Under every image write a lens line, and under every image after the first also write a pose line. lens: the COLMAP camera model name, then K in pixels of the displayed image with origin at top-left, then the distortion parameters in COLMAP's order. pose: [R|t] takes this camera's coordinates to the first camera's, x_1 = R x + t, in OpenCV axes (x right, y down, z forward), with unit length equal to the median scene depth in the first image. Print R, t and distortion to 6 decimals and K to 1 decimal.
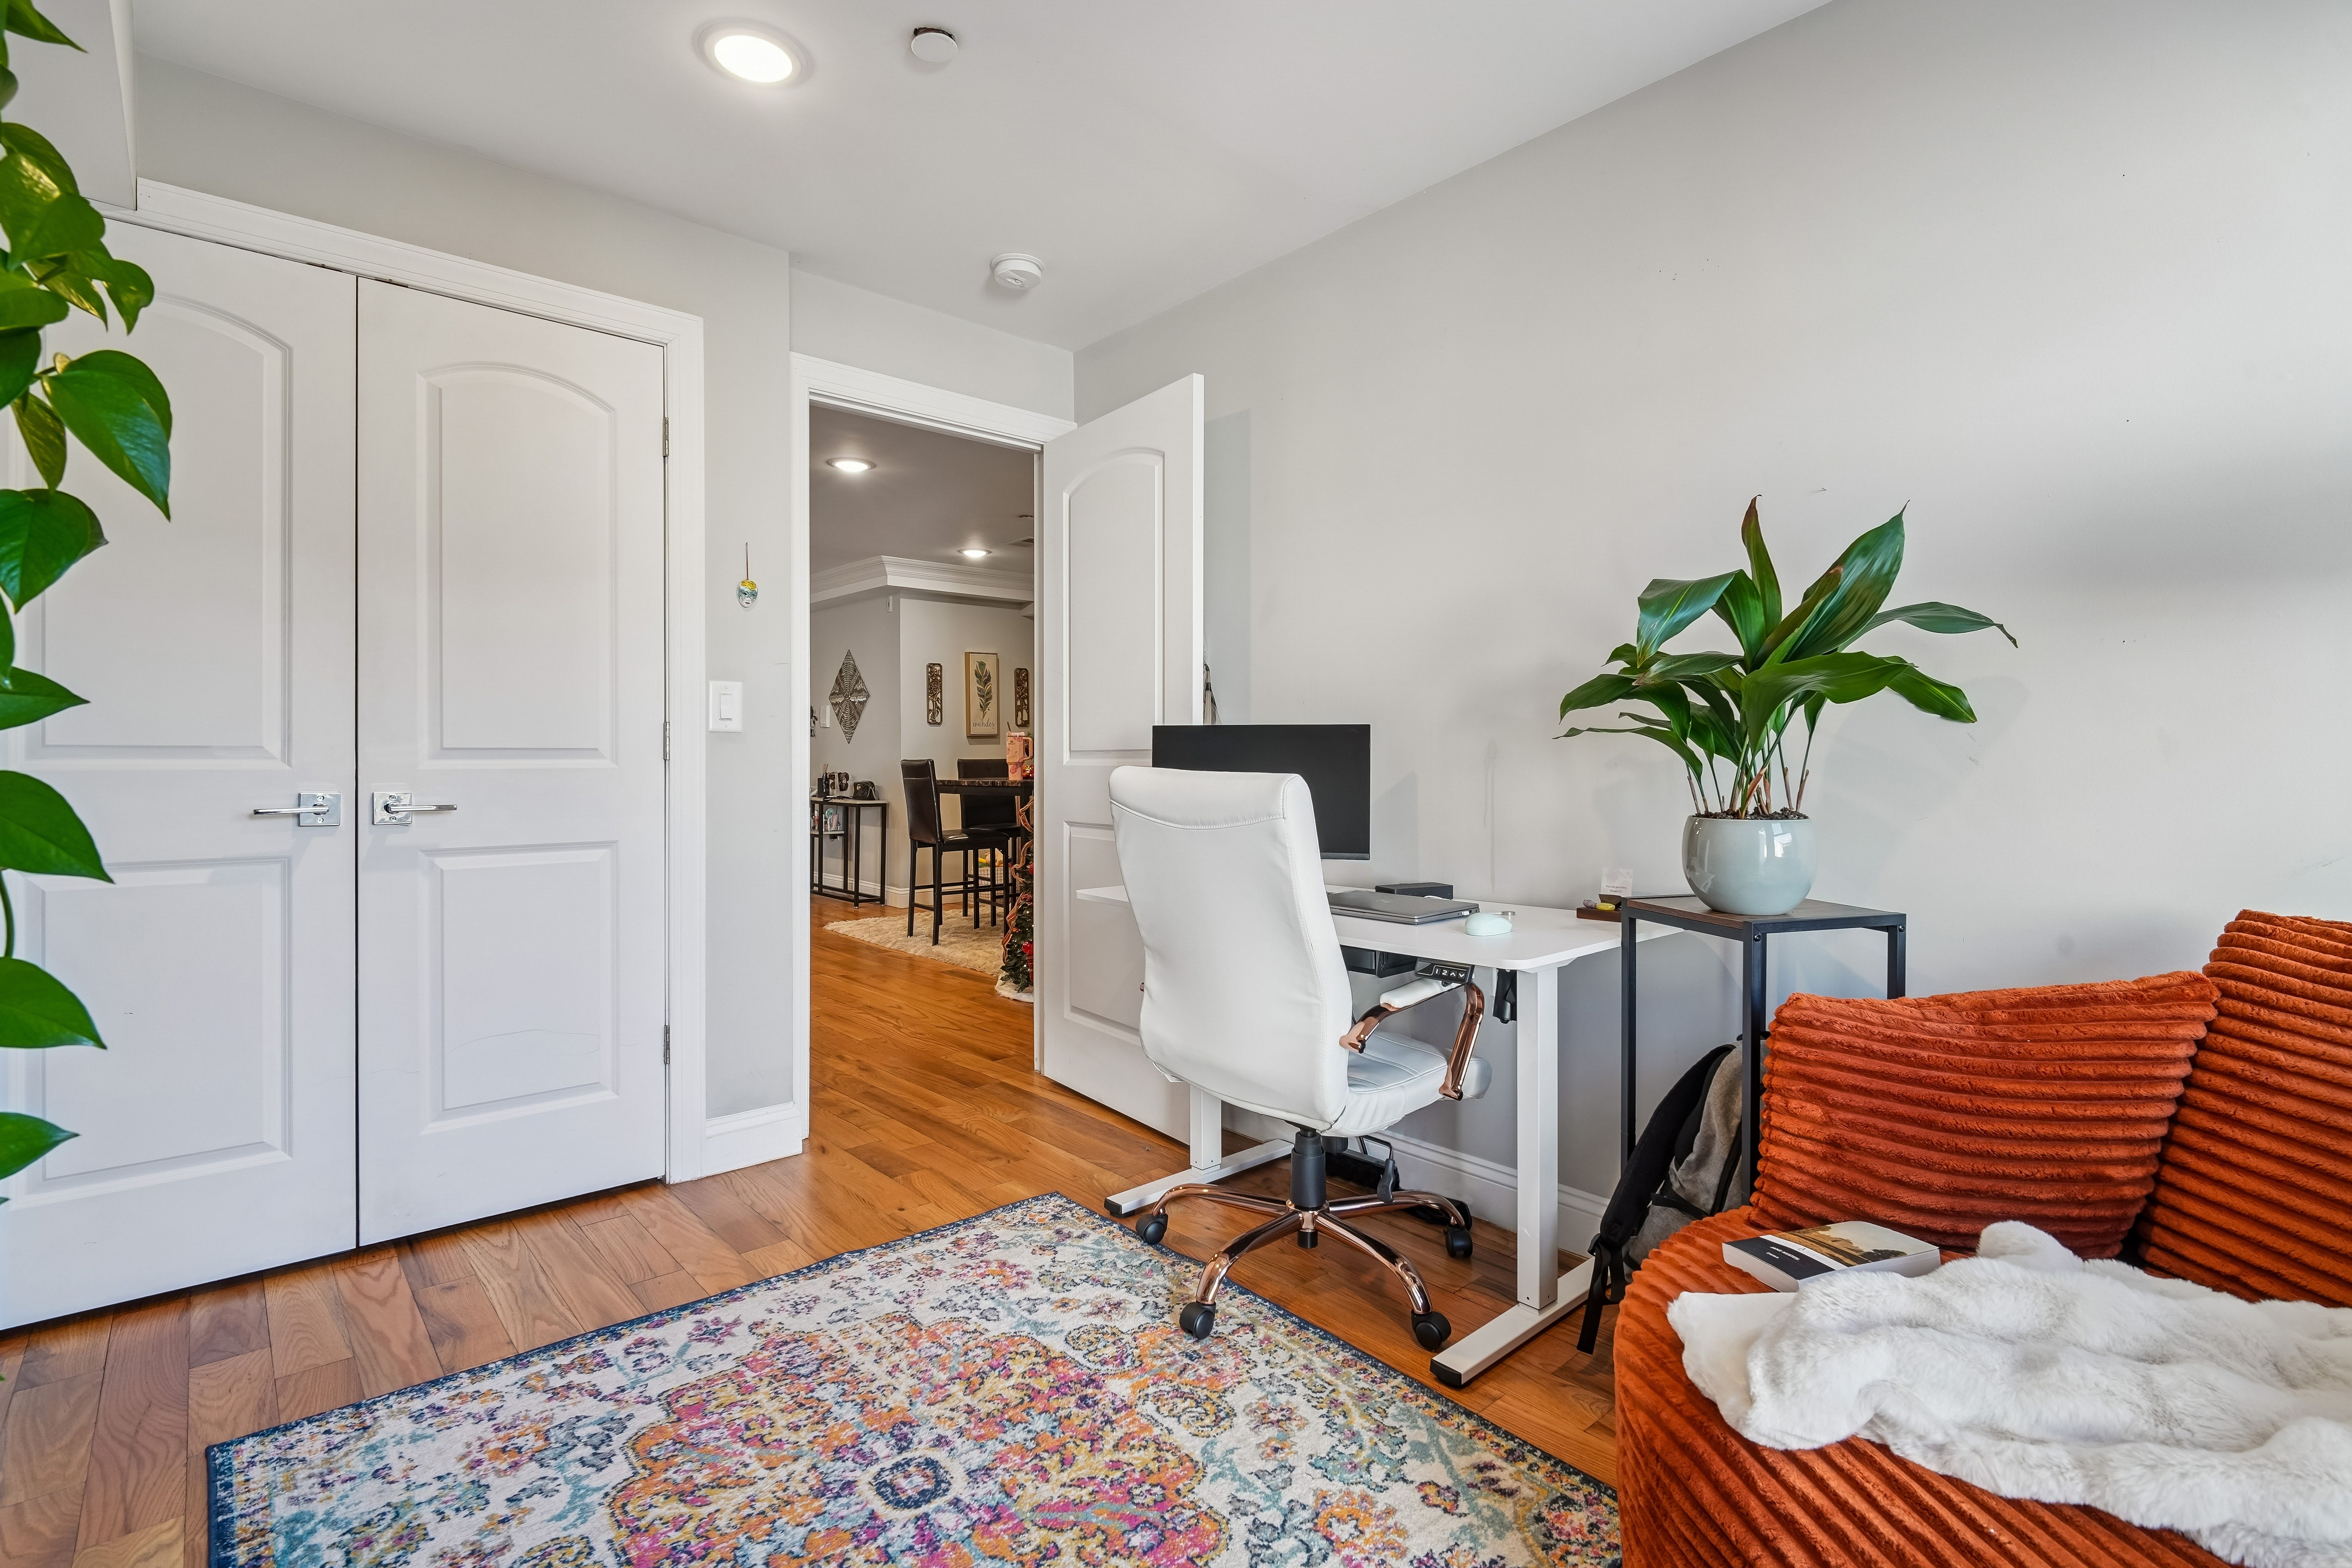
lens RADIAL K [[1097.2, 0, 1171.0], [0, 1097.2, 774.0], [0, 0, 1]] dist [0.000984, -0.000662]
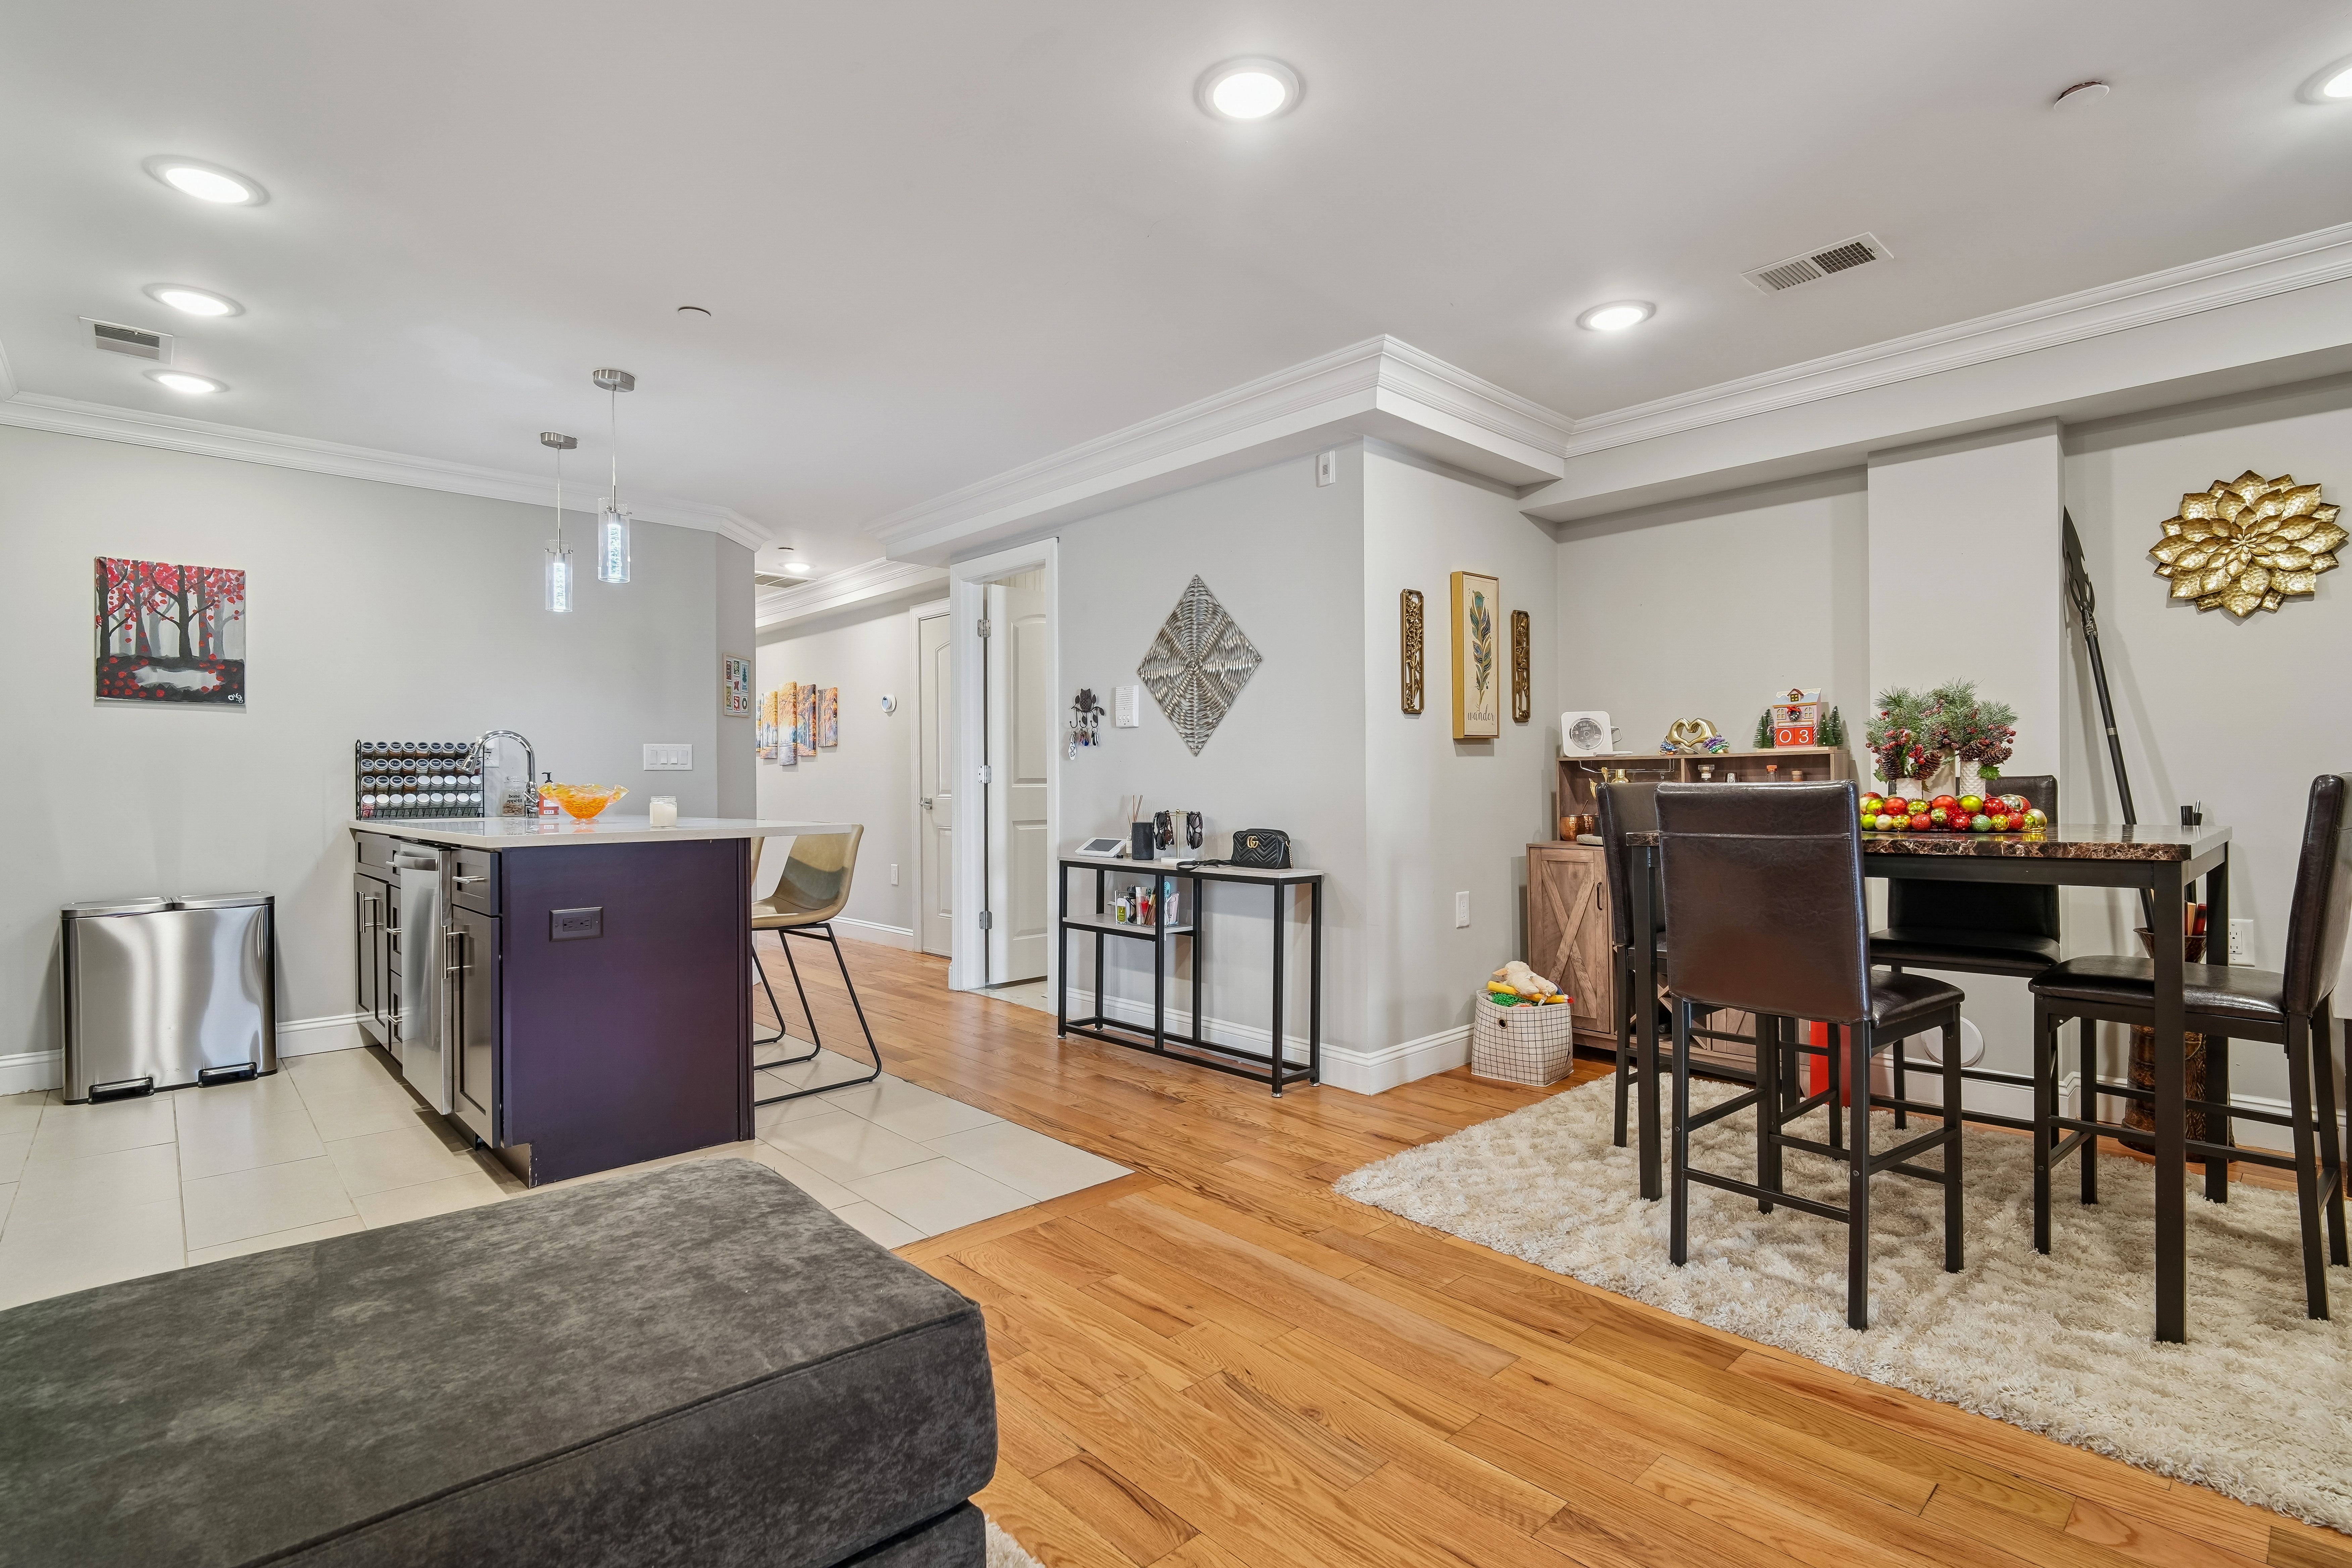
lens RADIAL K [[1110.9, 0, 1192.6], [0, 1110.9, 776.0], [0, 0, 1]] dist [-0.005088, -0.002008]
pose [[0.999404, -0.006983, 0.033807, -1.545382], [0.007818, 0.999666, -0.024624, -0.026610], [-0.033624, 0.024874, 0.999125, 2.351414]]
